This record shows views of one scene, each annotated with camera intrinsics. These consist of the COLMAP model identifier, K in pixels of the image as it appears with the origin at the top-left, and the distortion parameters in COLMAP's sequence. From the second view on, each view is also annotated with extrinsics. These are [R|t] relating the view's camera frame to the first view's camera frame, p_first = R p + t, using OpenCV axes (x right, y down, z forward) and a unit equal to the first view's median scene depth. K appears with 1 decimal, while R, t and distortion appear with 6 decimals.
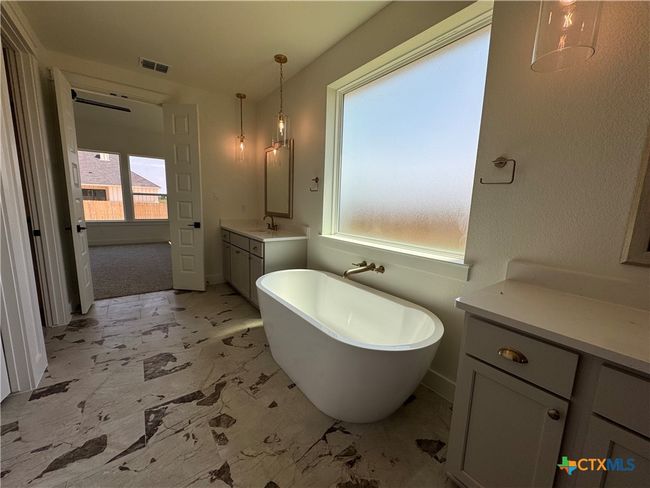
lens RADIAL K [[261.0, 0, 324.7], [0, 261.0, 243.7], [0, 0, 1]] dist [0.004233, -0.000104]
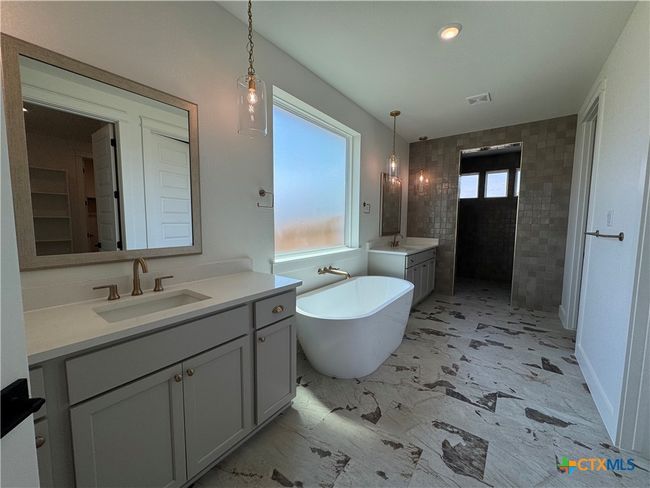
lens RADIAL K [[261.0, 0, 324.9], [0, 261.0, 244.5], [0, 0, 1]] dist [0.004233, -0.000104]
pose [[-0.296669, -0.118669, 0.947579, -1.271404], [0.130738, 0.977860, 0.163393, -0.306594], [-0.945989, 0.172358, -0.274586, 1.641948]]
